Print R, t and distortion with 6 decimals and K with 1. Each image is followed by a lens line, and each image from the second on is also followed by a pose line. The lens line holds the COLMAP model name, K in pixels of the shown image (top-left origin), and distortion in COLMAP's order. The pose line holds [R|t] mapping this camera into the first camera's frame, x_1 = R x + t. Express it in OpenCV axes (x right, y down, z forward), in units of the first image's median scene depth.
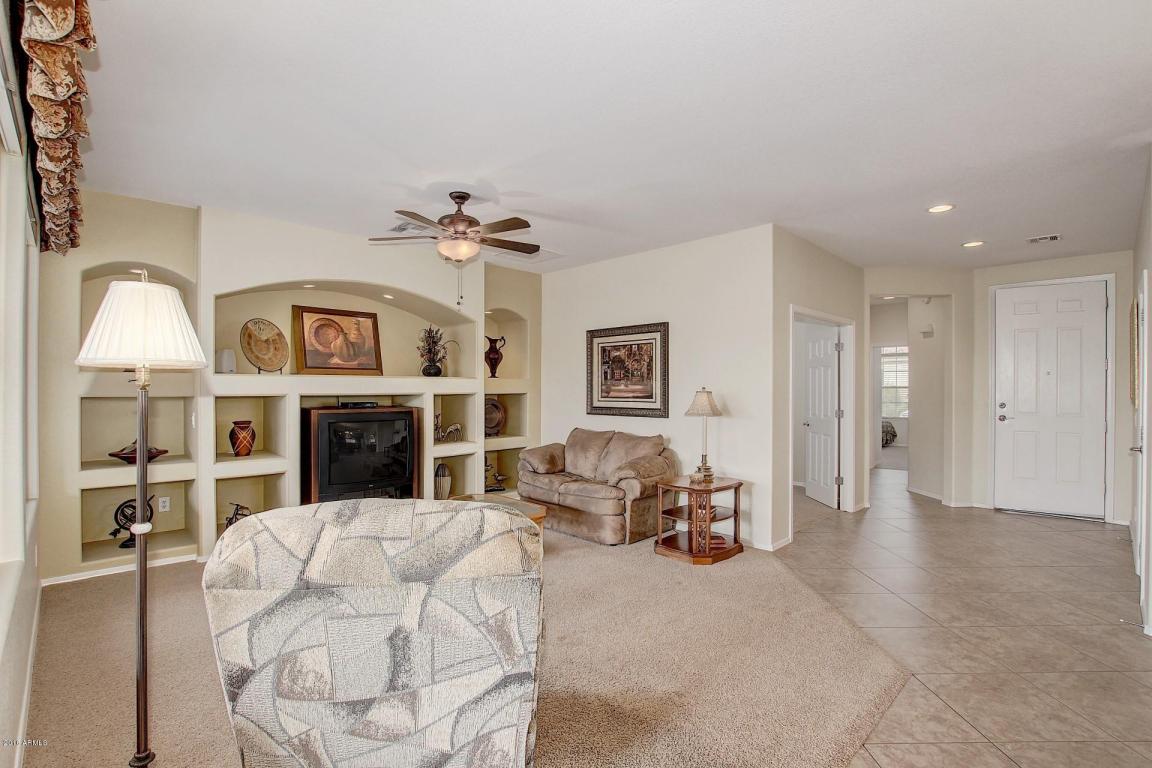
lens RADIAL K [[535.6, 0, 569.2], [0, 535.6, 388.7], [0, 0, 1]] dist [-0.033851, 0.004021]
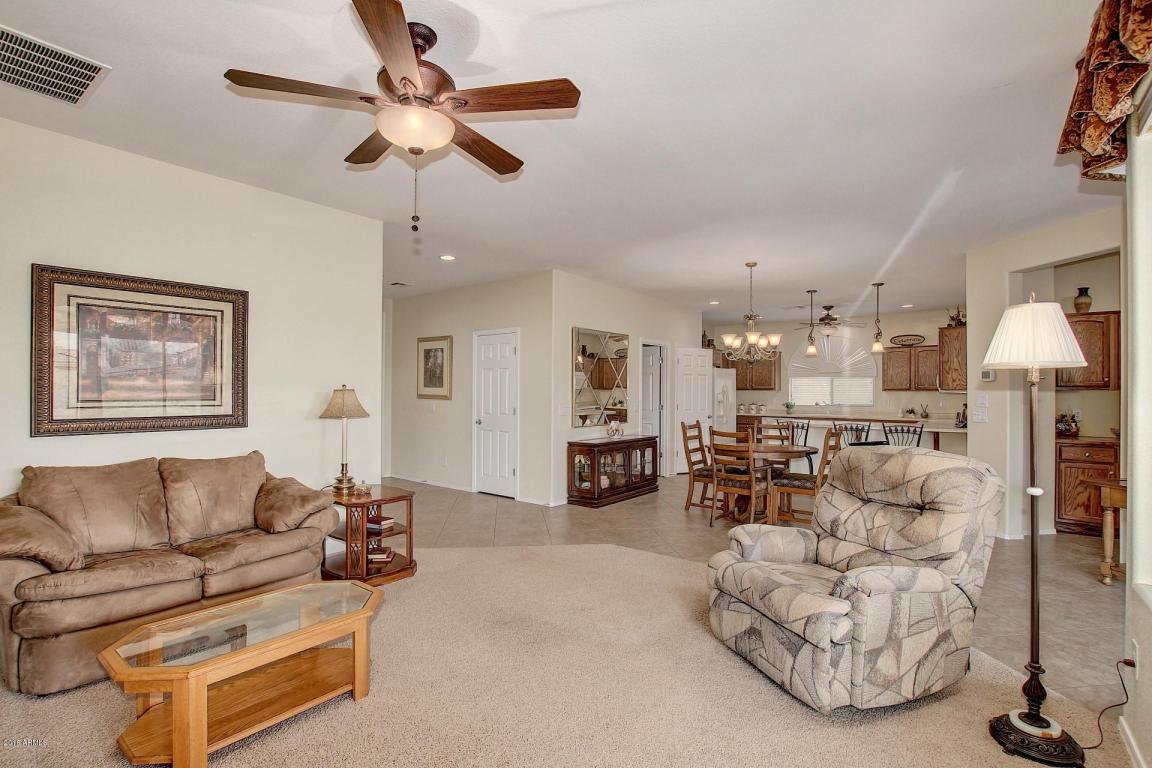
lens RADIAL K [[544.5, 0, 566.9], [0, 544.5, 388.9], [0, 0, 1]] dist [-0.030697, 0.003808]
pose [[-0.136605, 0.002770, 0.990622, -0.572716], [-0.002944, 0.999991, -0.003202, 0.005482], [-0.990621, -0.003354, -0.136595, 0.664490]]
